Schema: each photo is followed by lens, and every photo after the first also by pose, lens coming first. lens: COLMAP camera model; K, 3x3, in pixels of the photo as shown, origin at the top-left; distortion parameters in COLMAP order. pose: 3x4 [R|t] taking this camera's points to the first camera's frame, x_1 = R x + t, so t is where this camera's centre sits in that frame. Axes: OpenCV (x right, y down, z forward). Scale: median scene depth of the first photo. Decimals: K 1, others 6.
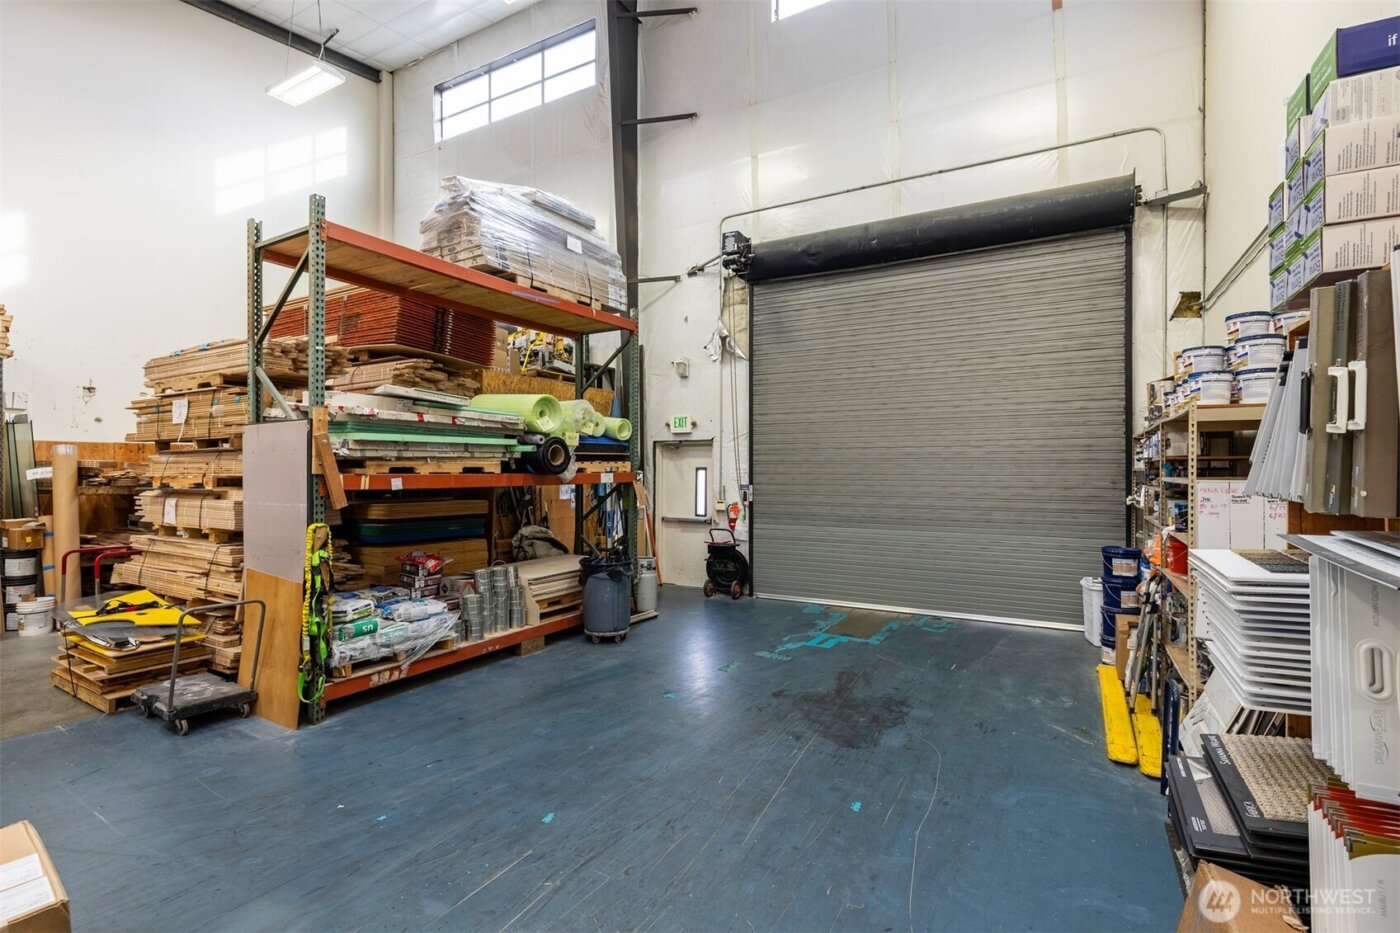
lens RADIAL K [[660.3, 0, 701.1], [0, 660.3, 470.1], [0, 0, 1]] dist [-0.006558, 0.000967]
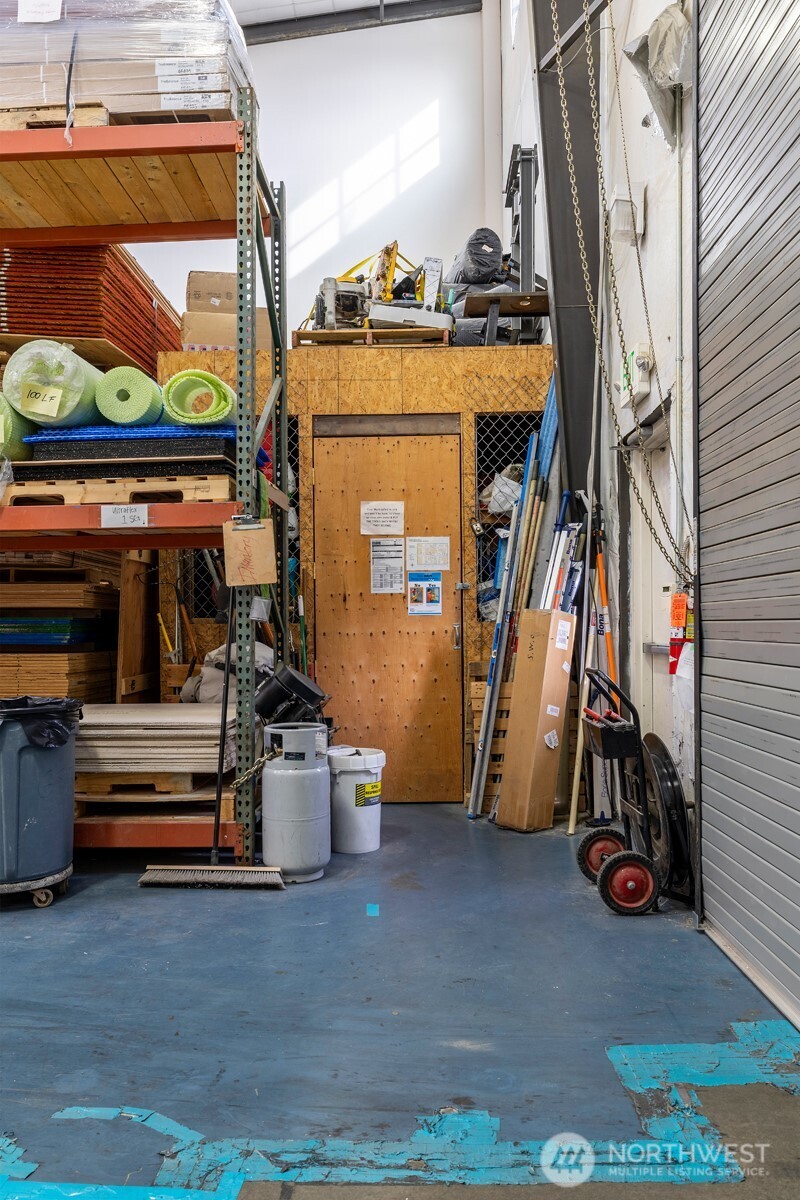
lens RADIAL K [[852.3, 0, 396.3], [0, 852.3, 604.8], [0, 0, 1]] dist [0.000652, 0.000894]
pose [[0.464154, -0.023167, -0.885451, 0.430838], [0.004918, 0.999710, -0.023579, 0.084748], [0.885741, 0.006590, 0.464134, 0.941011]]
